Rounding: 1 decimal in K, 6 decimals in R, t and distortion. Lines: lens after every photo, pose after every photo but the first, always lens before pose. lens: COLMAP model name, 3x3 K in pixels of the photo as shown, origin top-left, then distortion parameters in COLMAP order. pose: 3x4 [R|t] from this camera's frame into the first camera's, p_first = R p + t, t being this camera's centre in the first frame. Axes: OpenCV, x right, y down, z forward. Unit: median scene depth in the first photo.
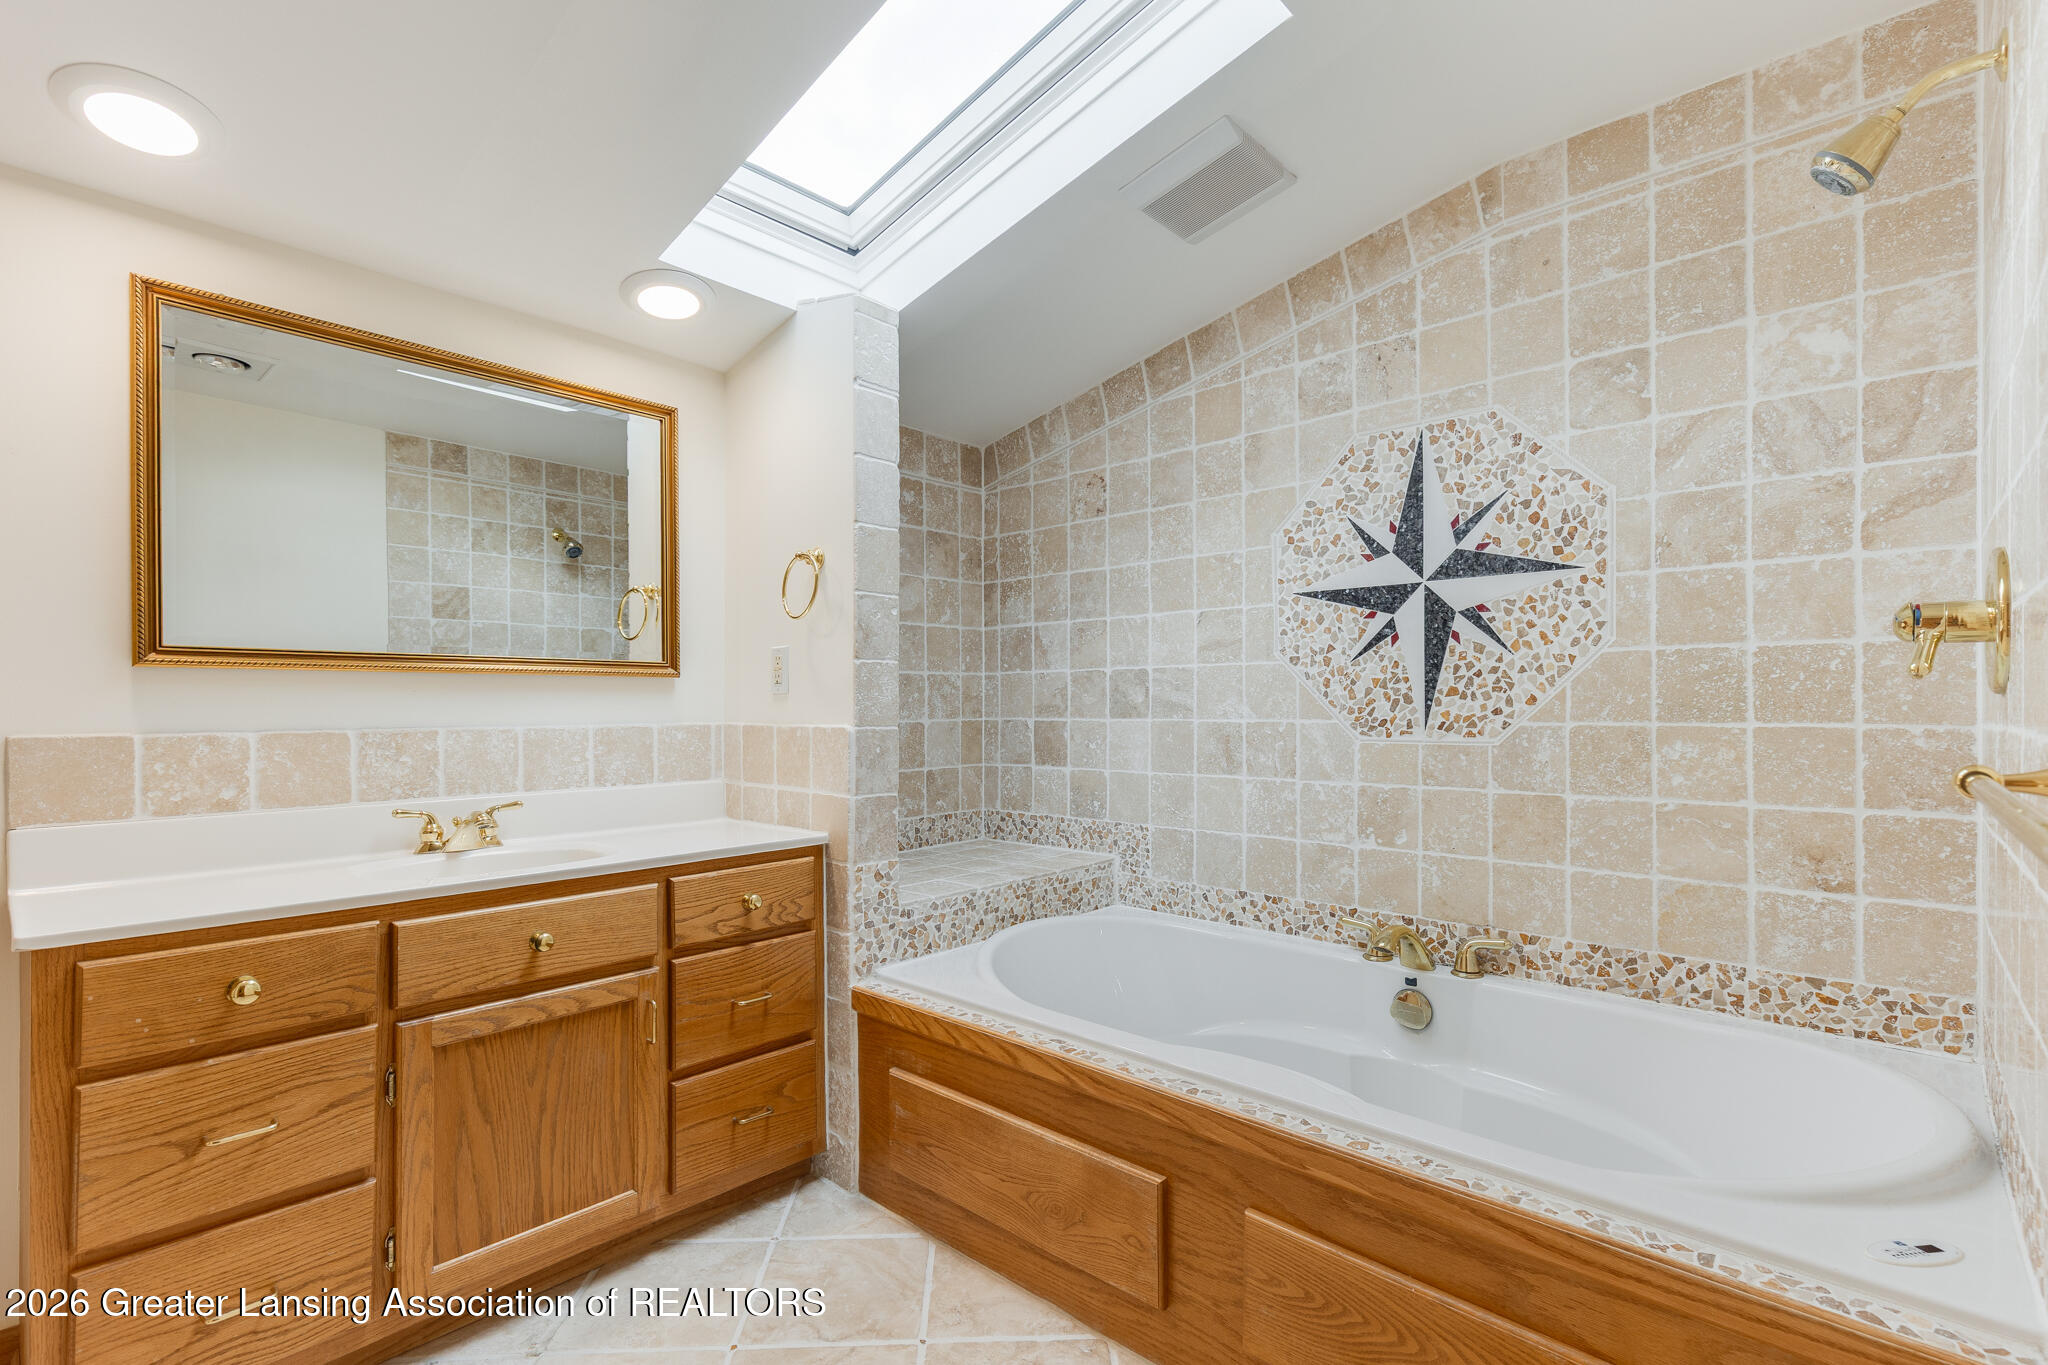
lens RADIAL K [[941.0, 0, 1024.7], [0, 941.0, 720.5], [0, 0, 1]] dist [0.003269, -0.000235]
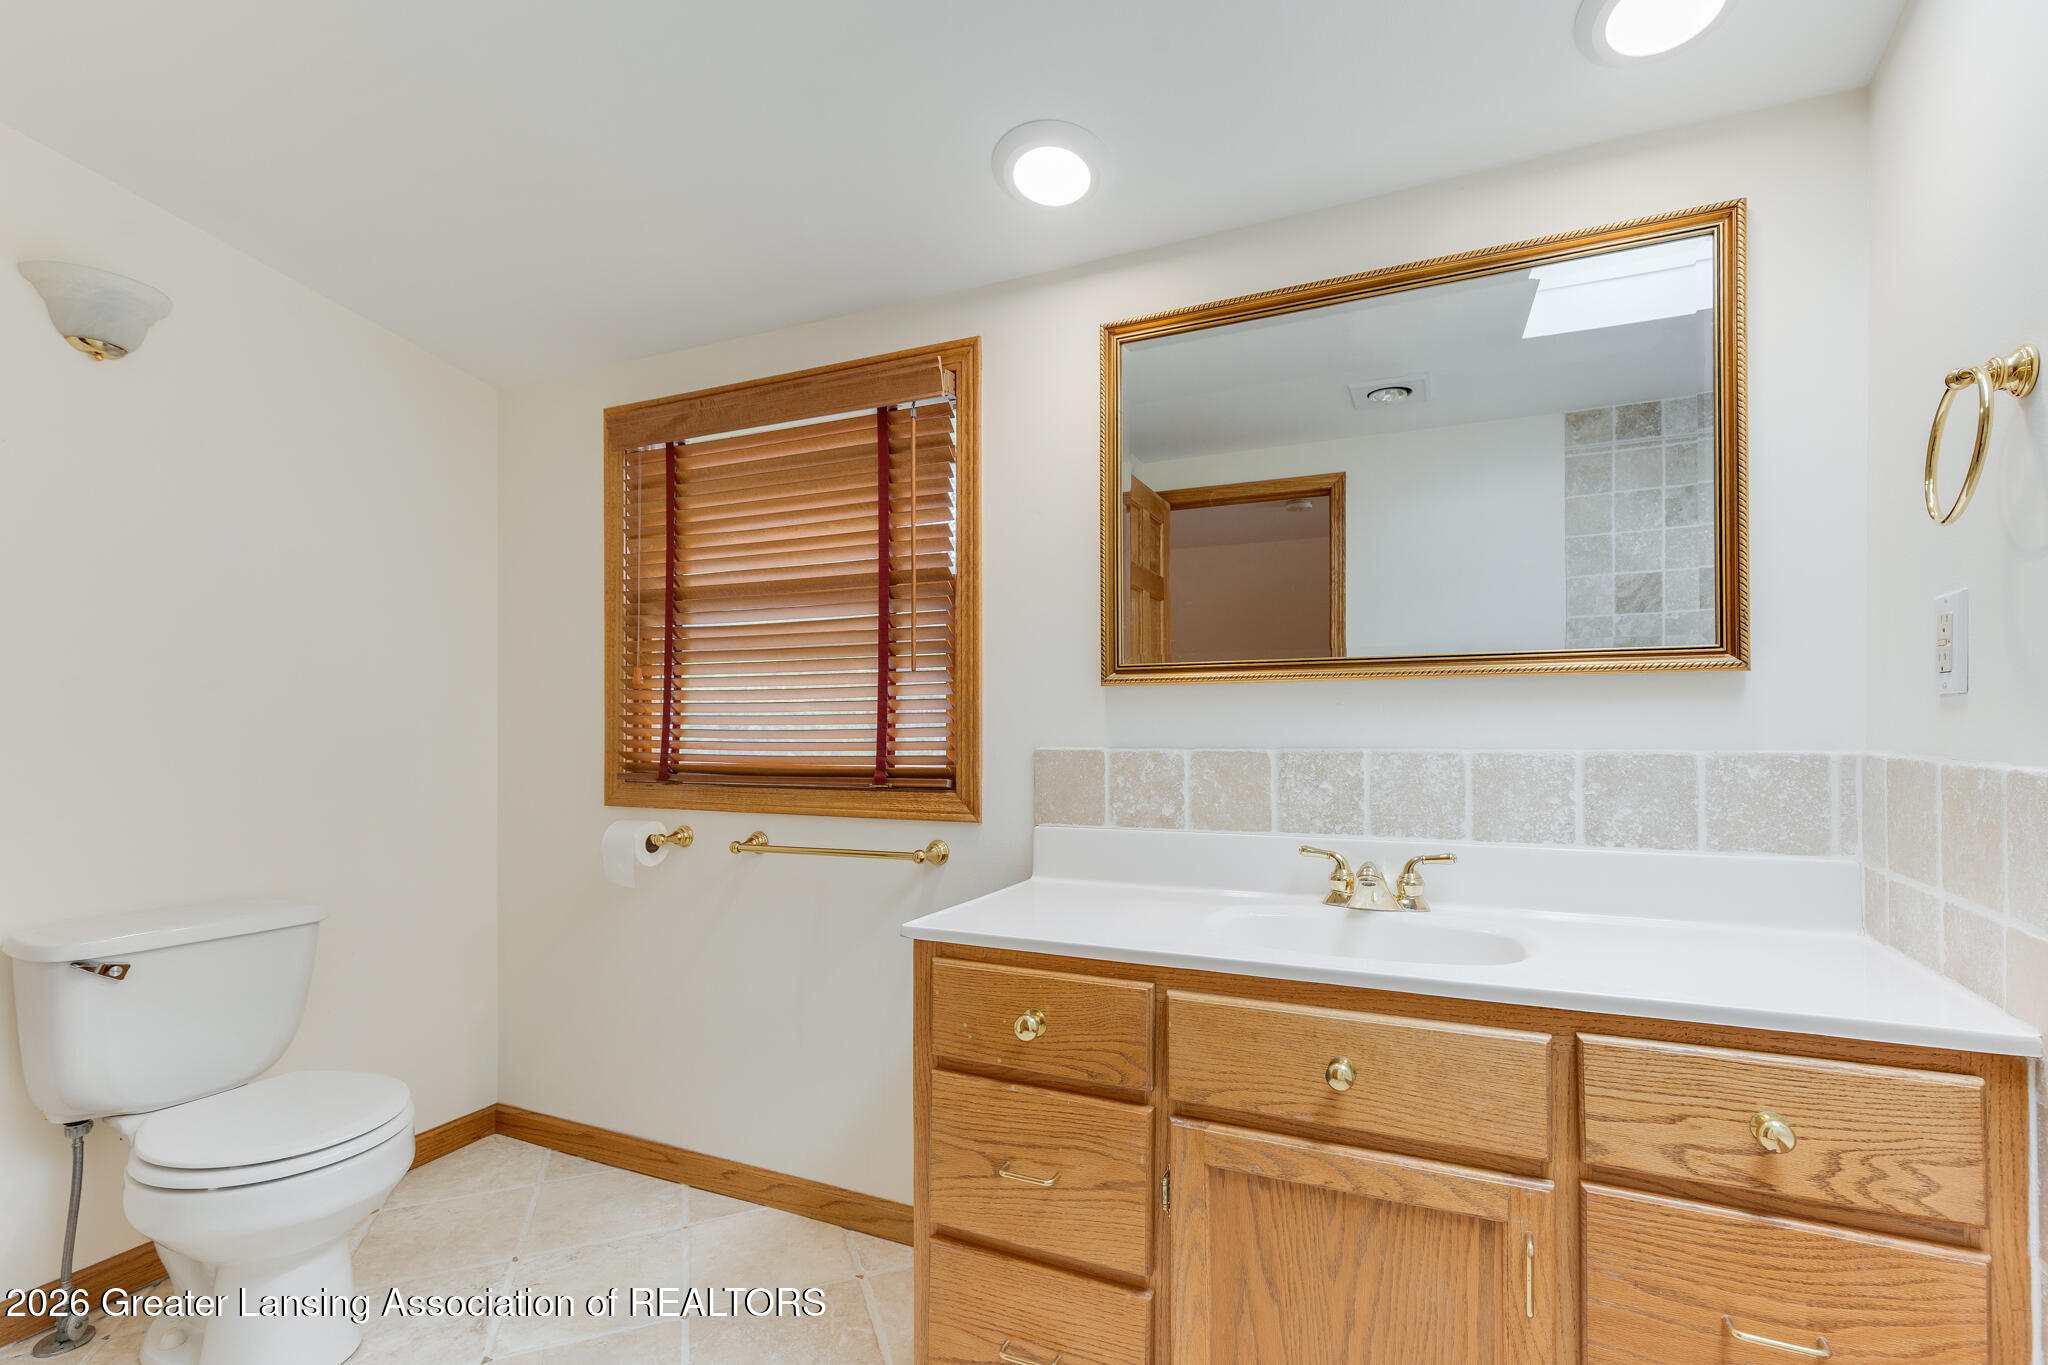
lens RADIAL K [[941.0, 0, 1024.7], [0, 941.0, 720.5], [0, 0, 1]] dist [0.003269, -0.000235]
pose [[0.306735, 0.001426, -0.951794, 0.052228], [-0.008671, 0.999962, -0.001296, -0.013740], [0.951756, 0.008650, 0.306735, 0.517227]]
